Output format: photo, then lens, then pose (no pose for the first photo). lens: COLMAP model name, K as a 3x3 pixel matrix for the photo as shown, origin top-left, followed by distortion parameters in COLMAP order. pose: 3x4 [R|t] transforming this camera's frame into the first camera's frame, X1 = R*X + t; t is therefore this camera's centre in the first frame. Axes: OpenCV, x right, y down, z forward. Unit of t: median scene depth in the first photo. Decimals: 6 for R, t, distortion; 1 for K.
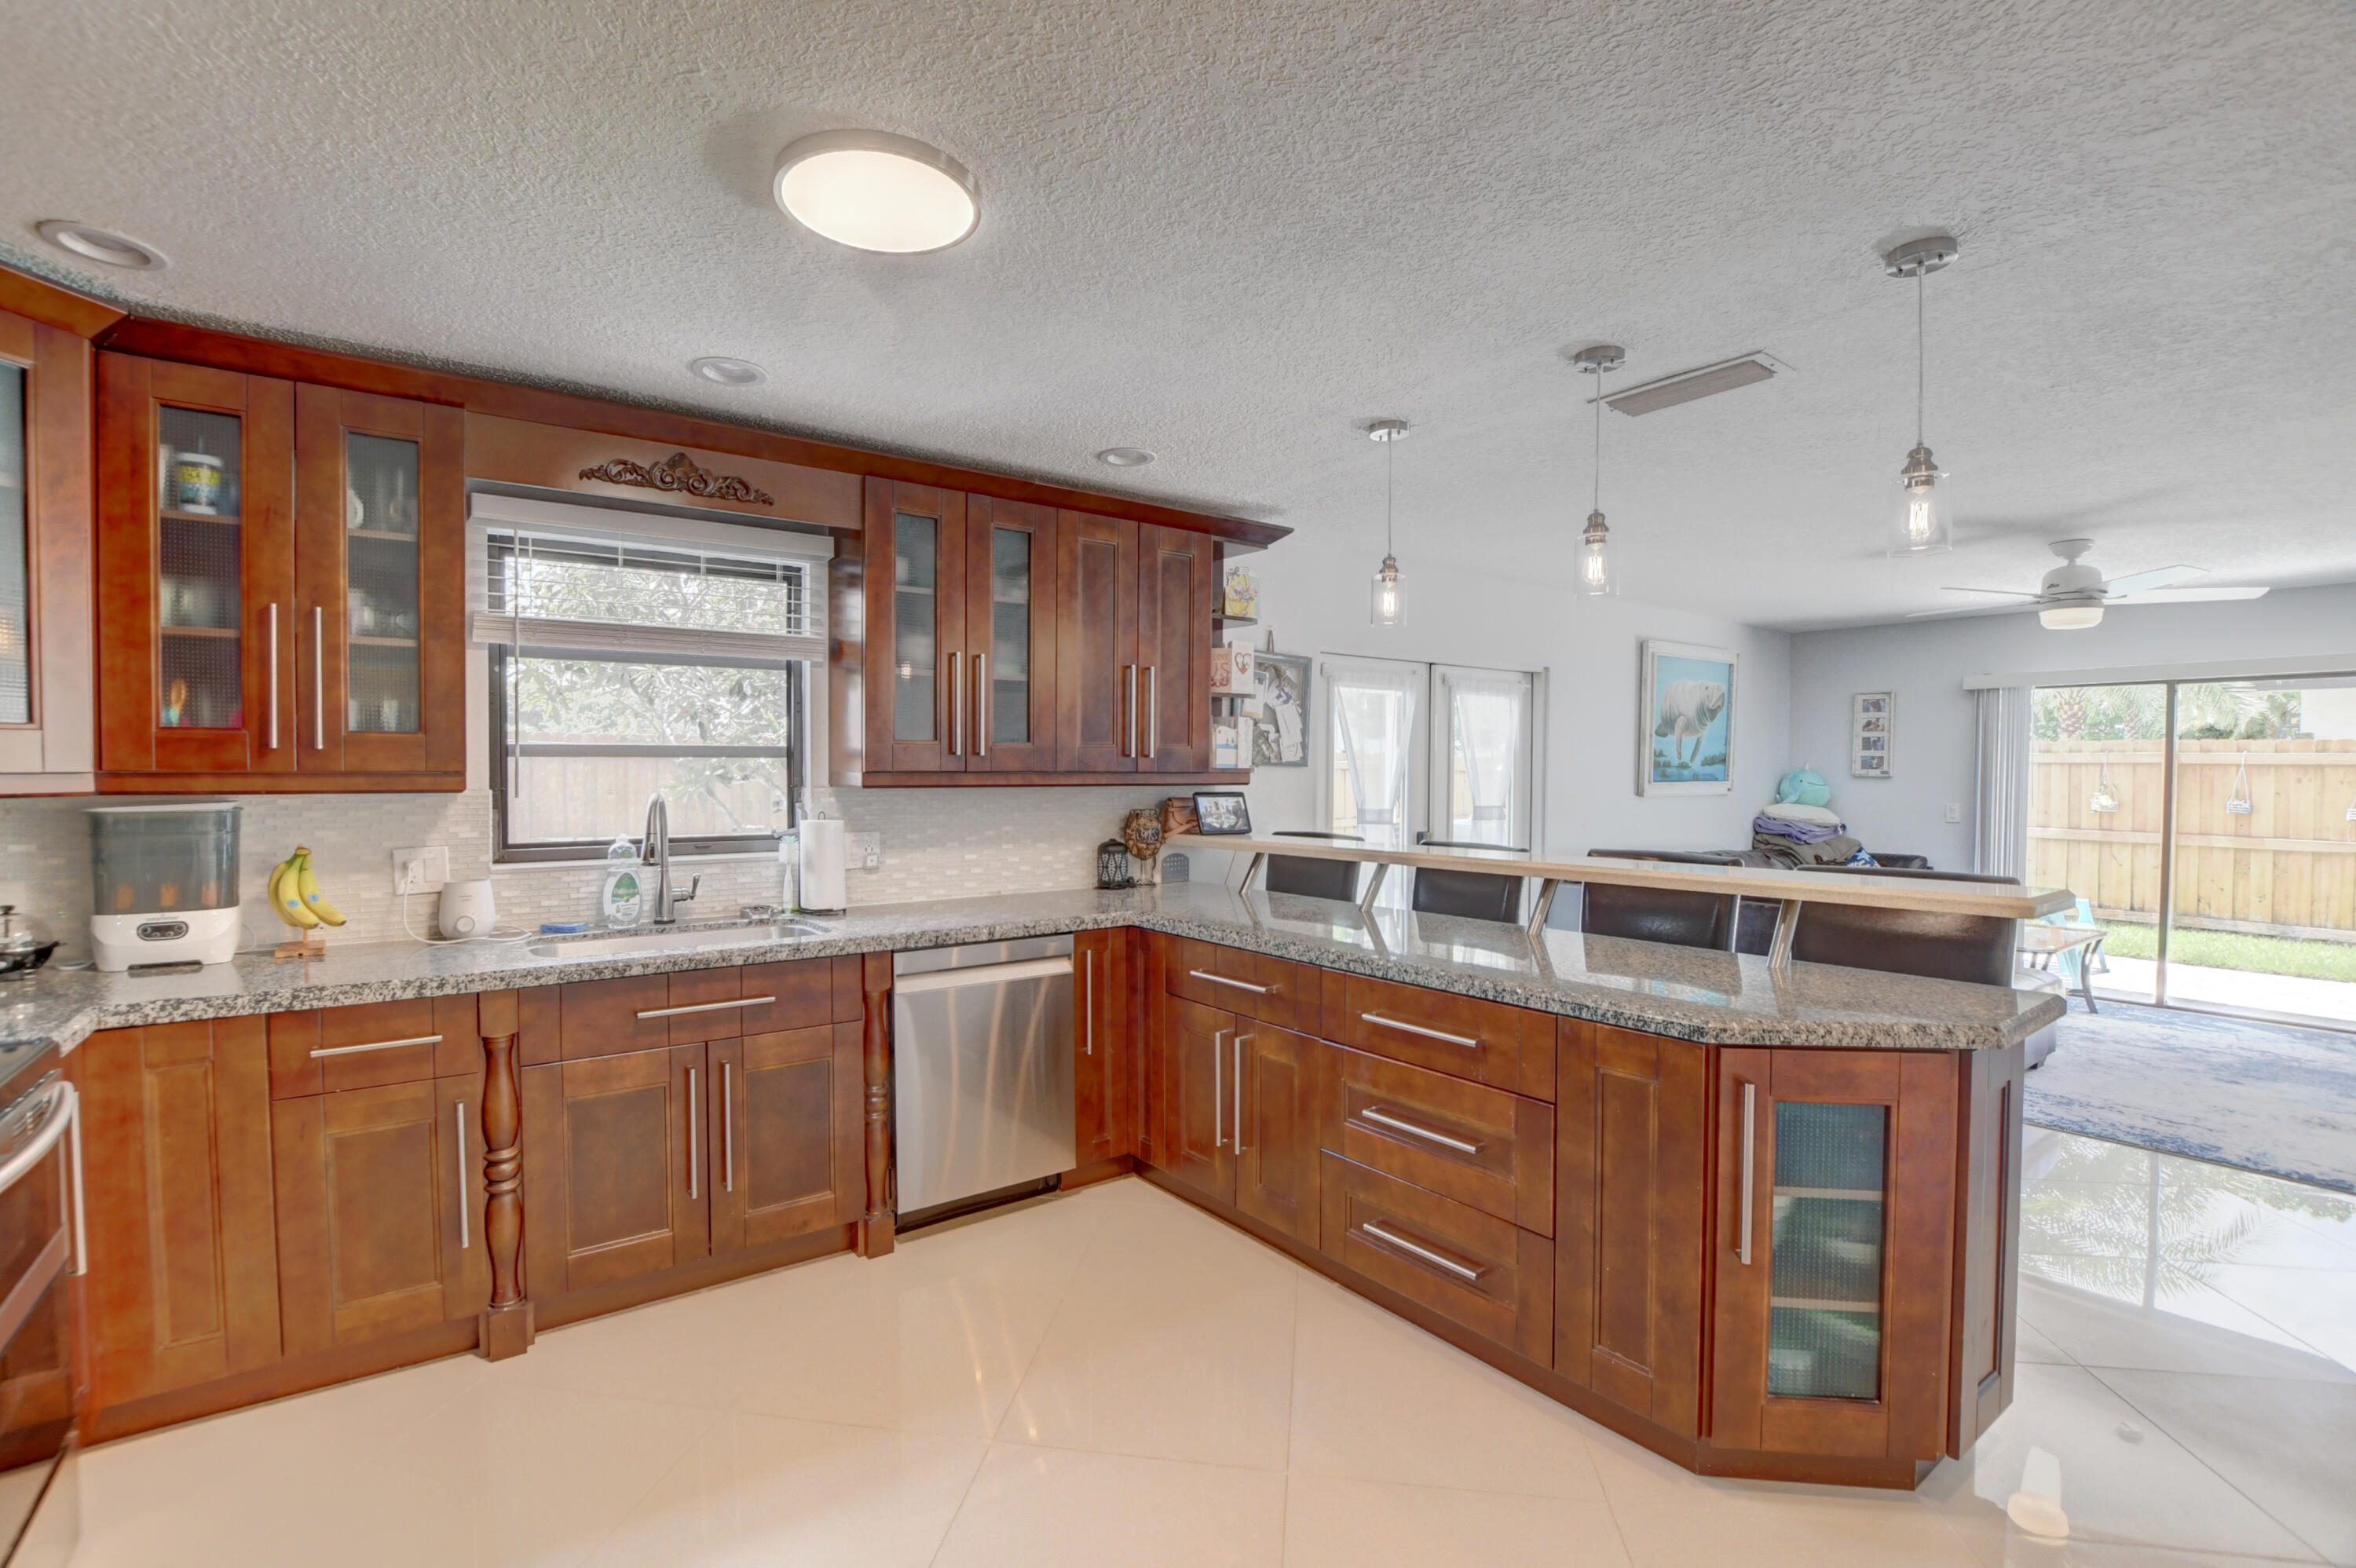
lens RADIAL K [[1045.9, 0, 1155.8], [0, 1045.9, 792.1], [0, 0, 1]] dist [-0.038209, 0.007615]
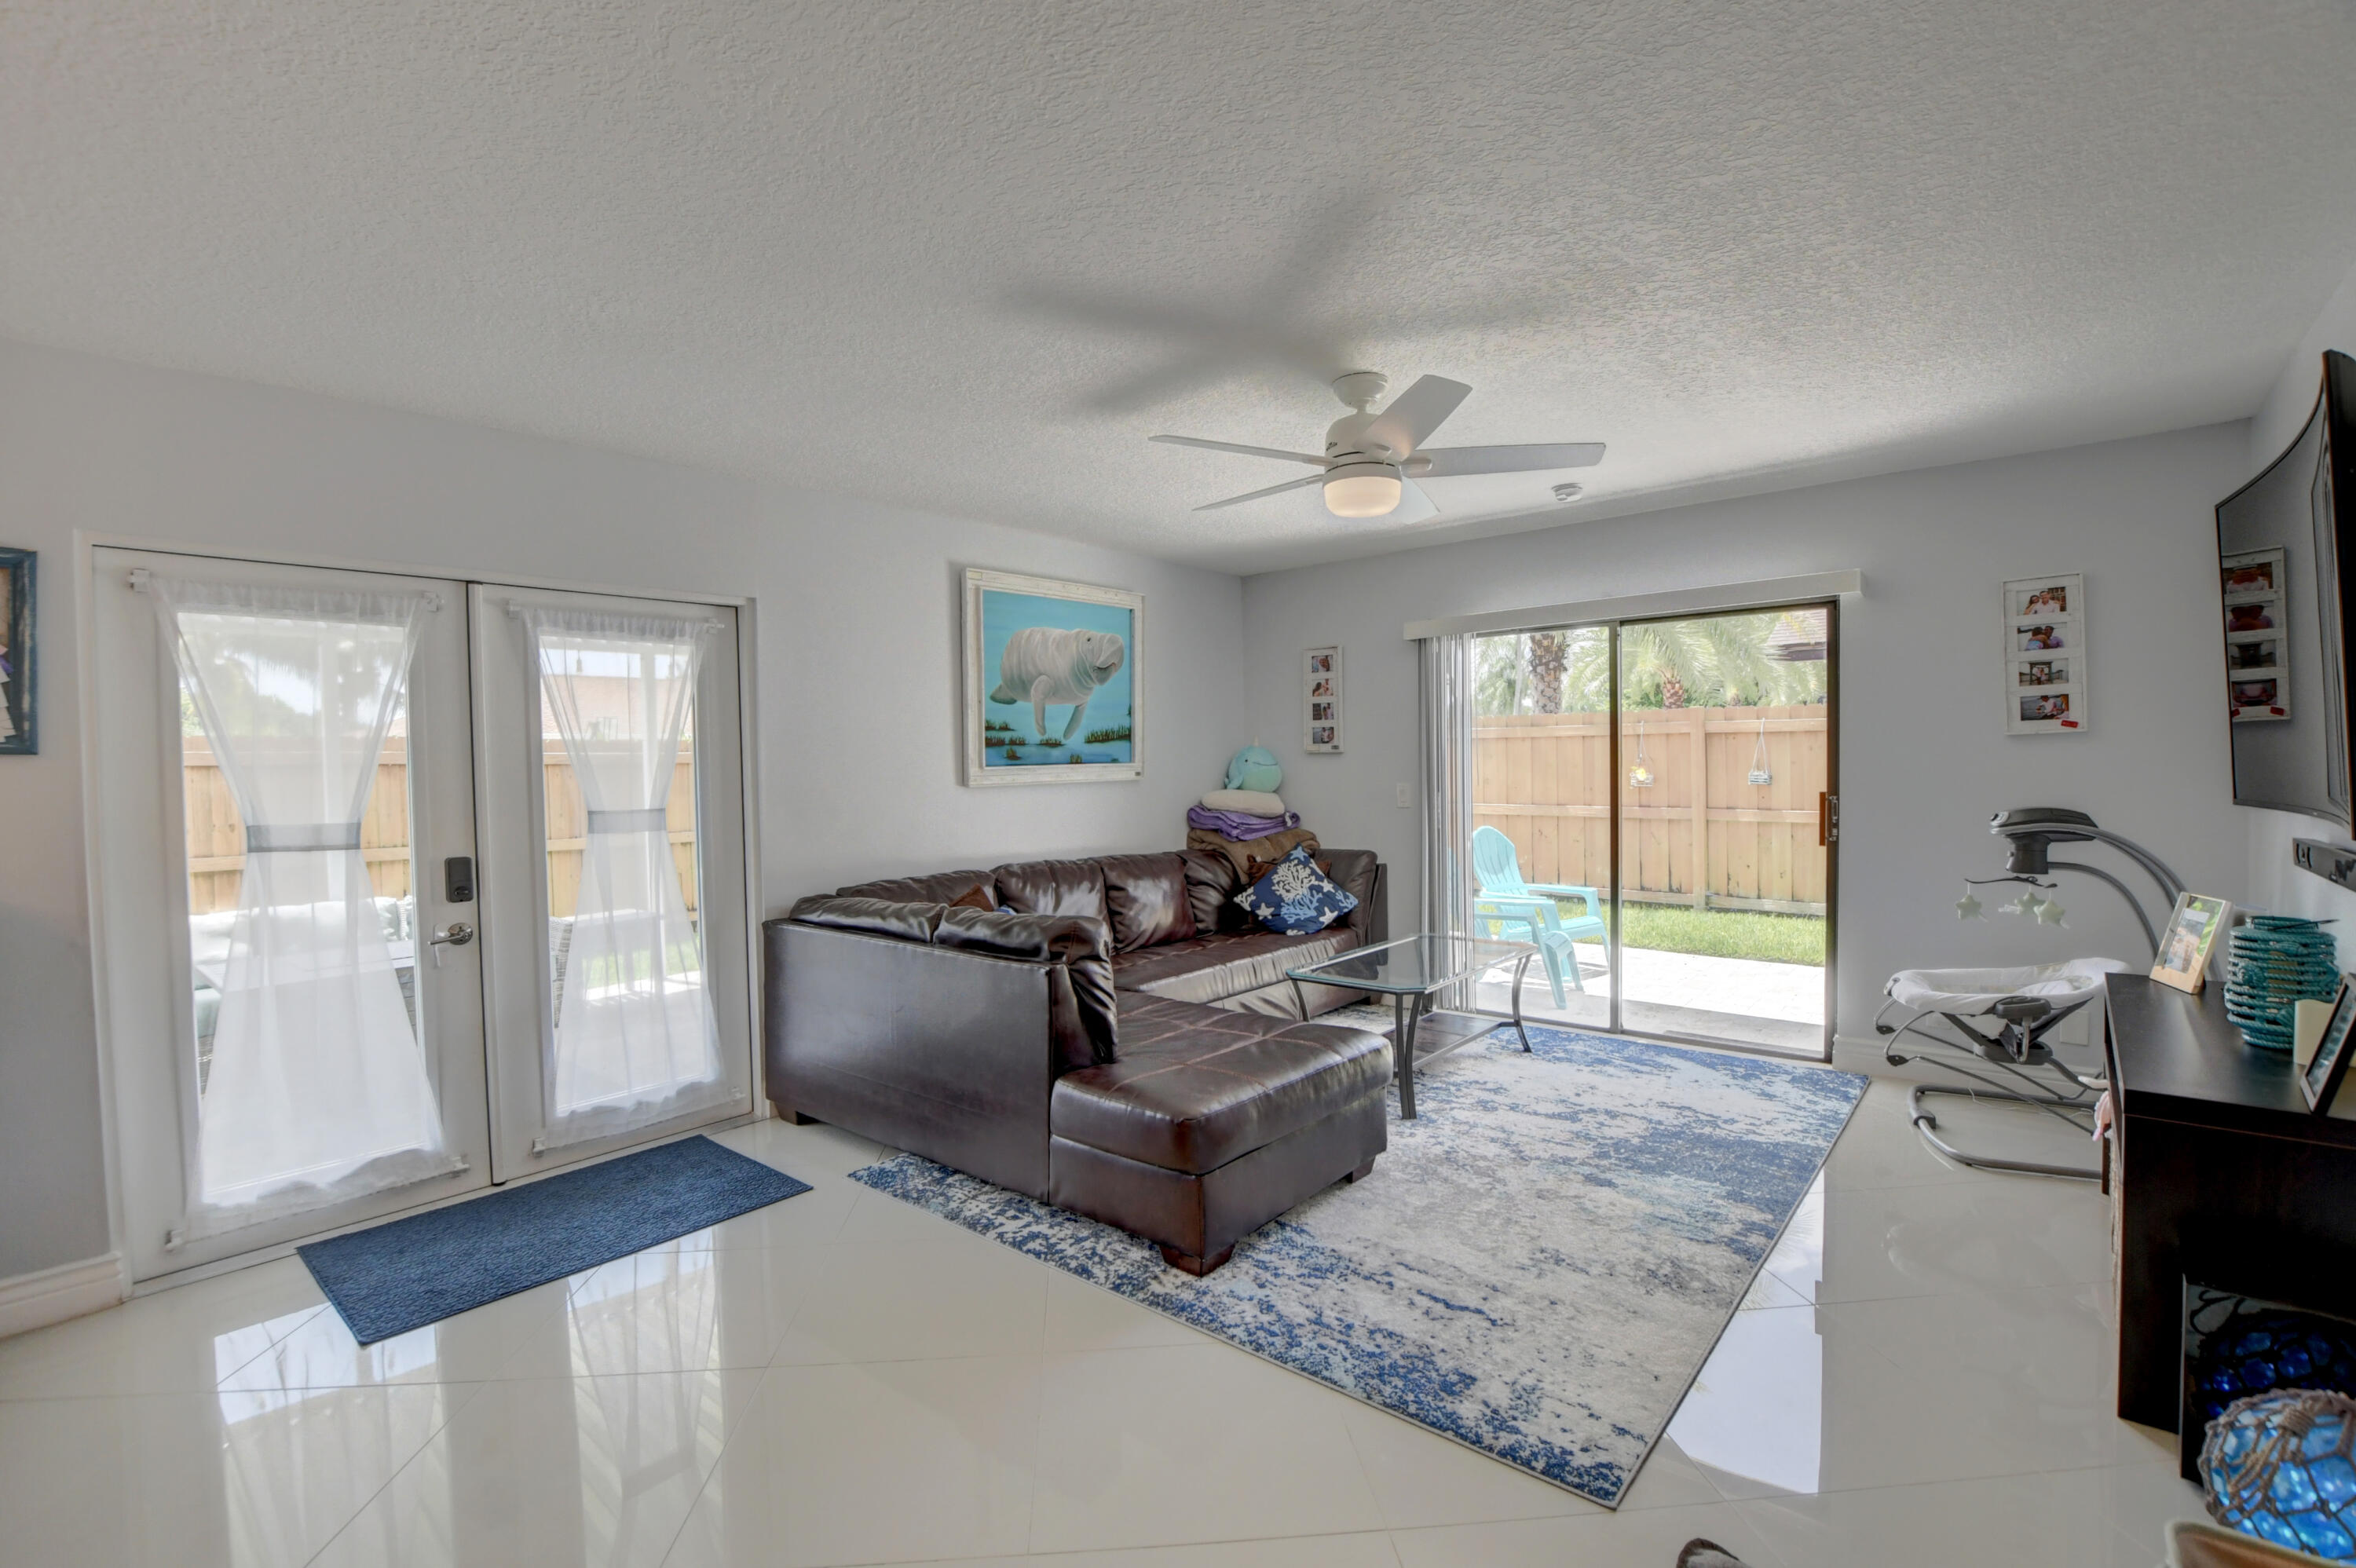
lens RADIAL K [[1037.6, 0, 1150.4], [0, 1037.6, 790.7], [0, 0, 1]] dist [-0.031524, 0.001040]
pose [[0.975472, -0.029339, 0.218158, 0.684668], [0.028645, 0.999570, 0.006343, 0.009533], [-0.218250, 0.000062, 0.975893, 0.427871]]
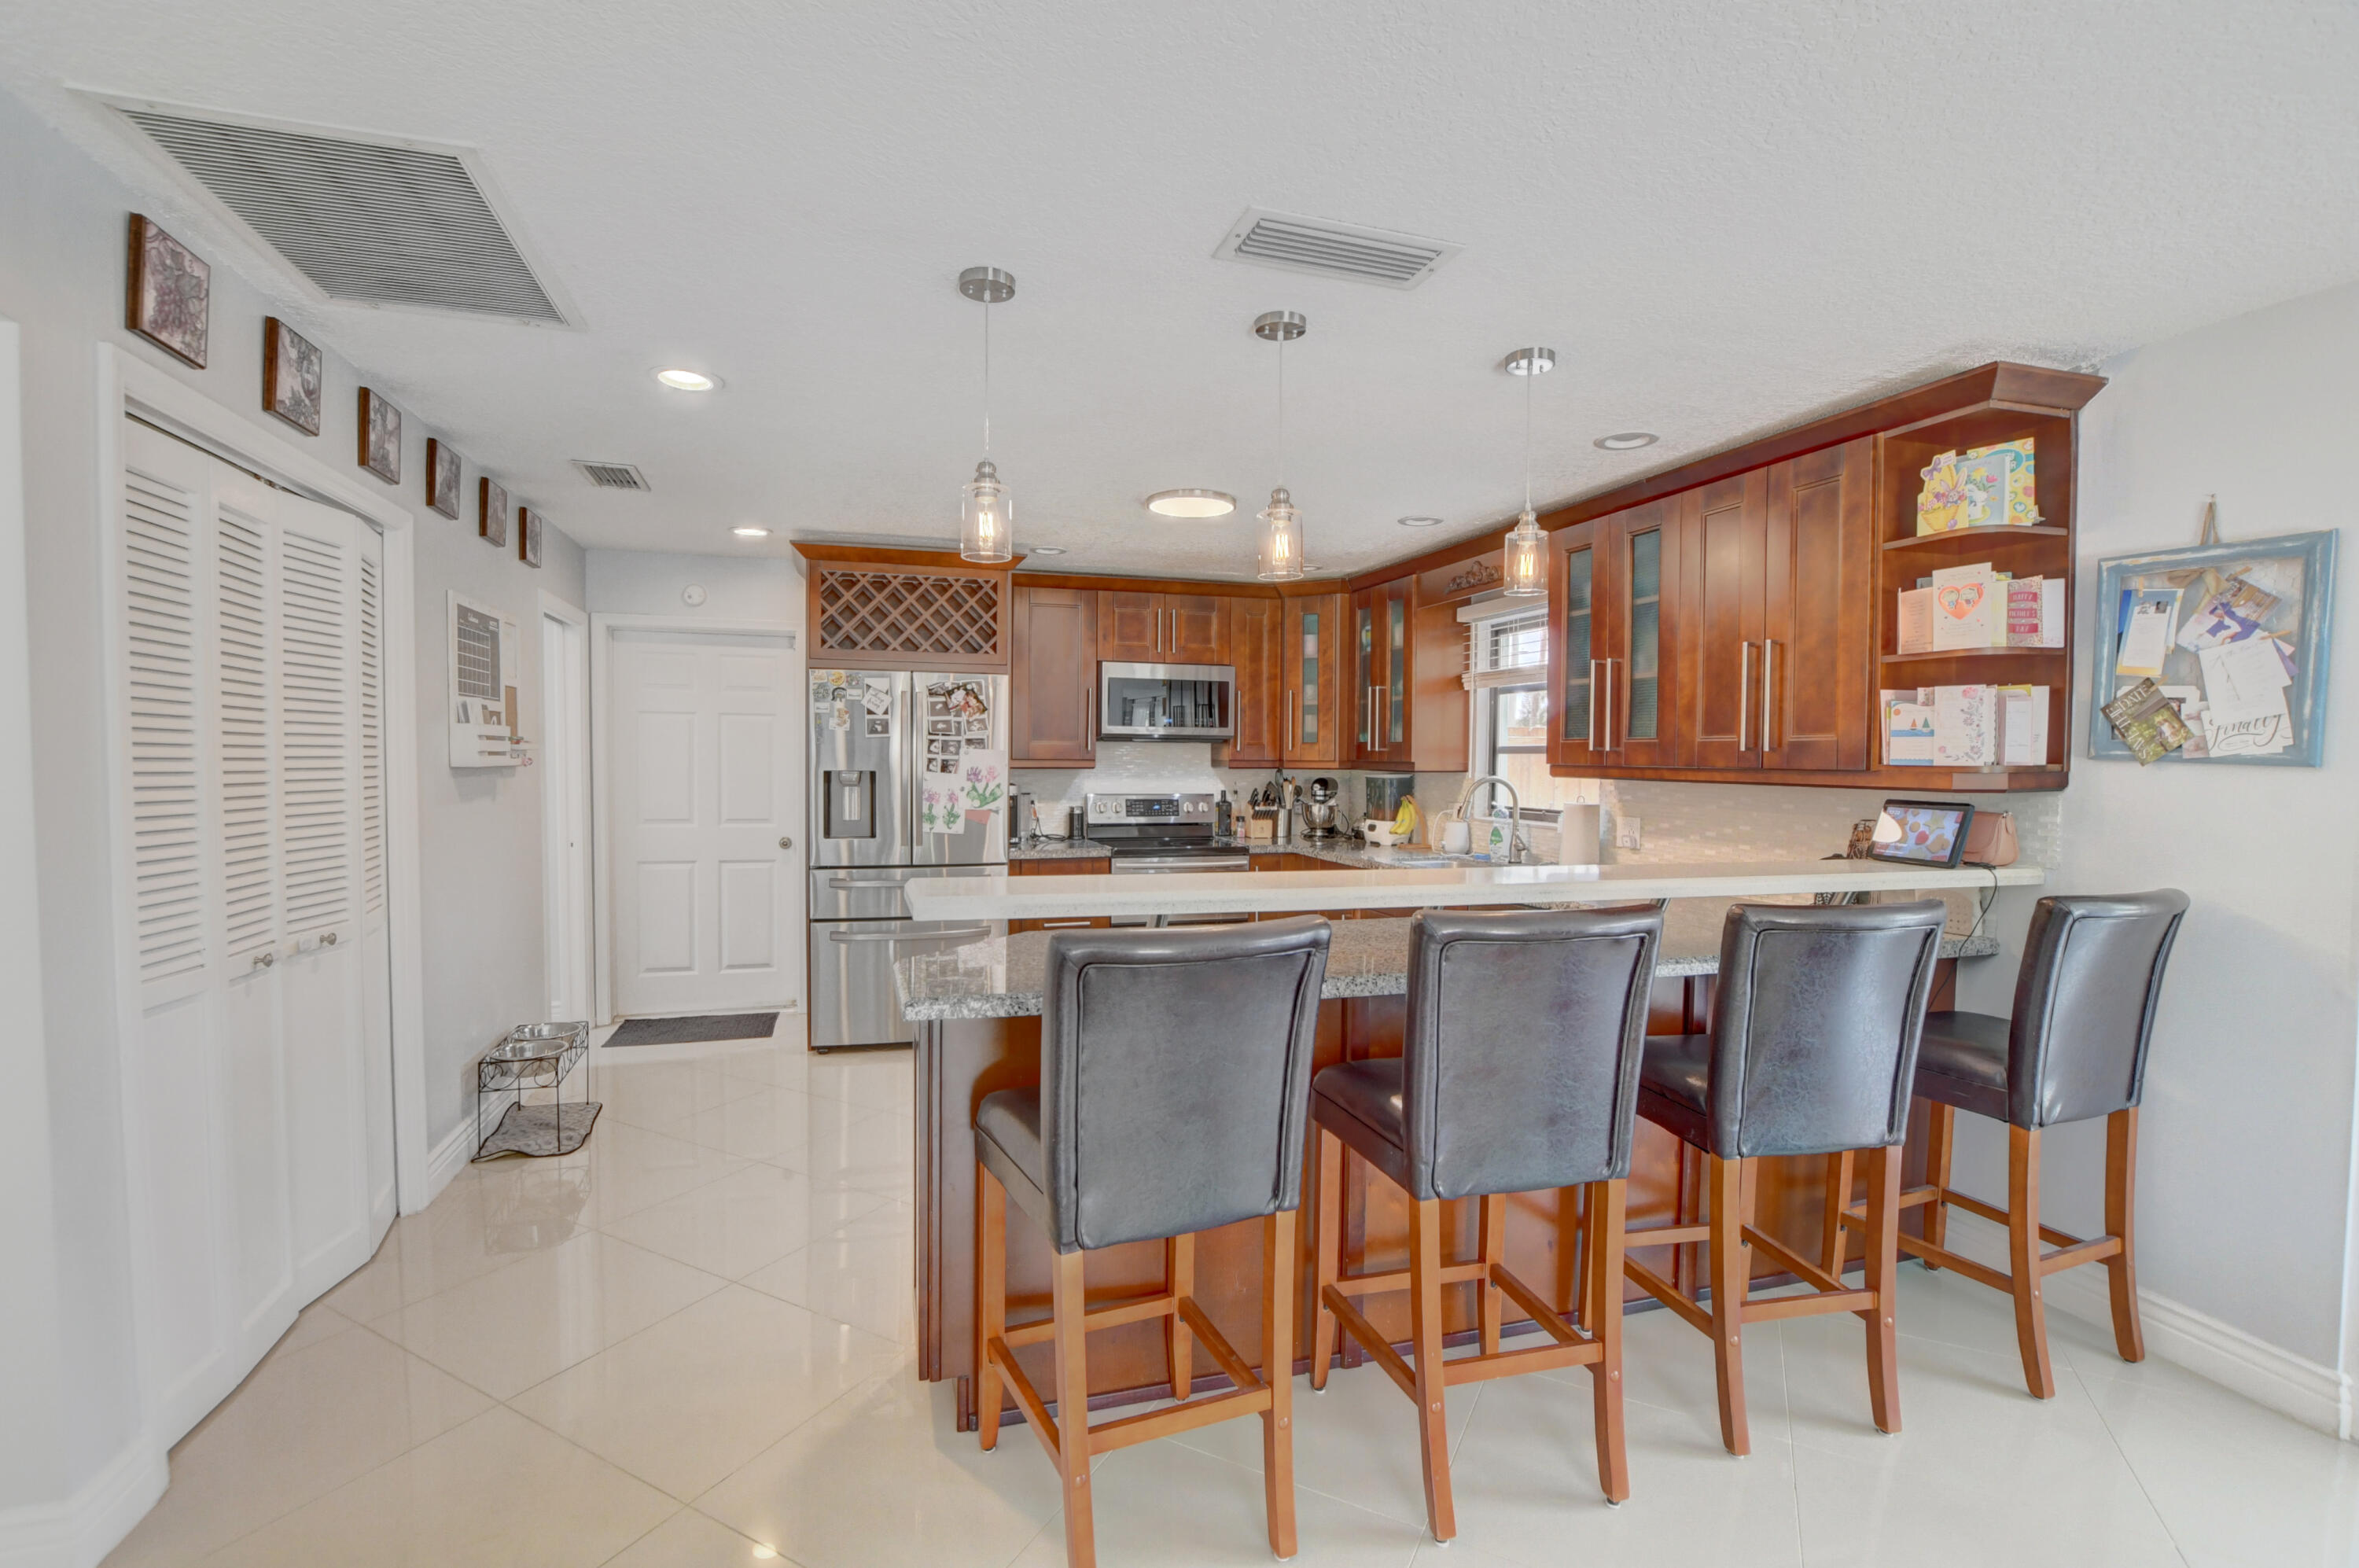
lens RADIAL K [[1047.3, 0, 1157.3], [0, 1047.3, 792.1], [0, 0, 1]] dist [-0.038209, 0.007615]
pose [[-0.333028, 0.029530, -0.942454, 0.855173], [-0.029547, 0.998692, 0.041733, -0.019180], [0.942454, 0.041745, -0.331720, 0.765630]]
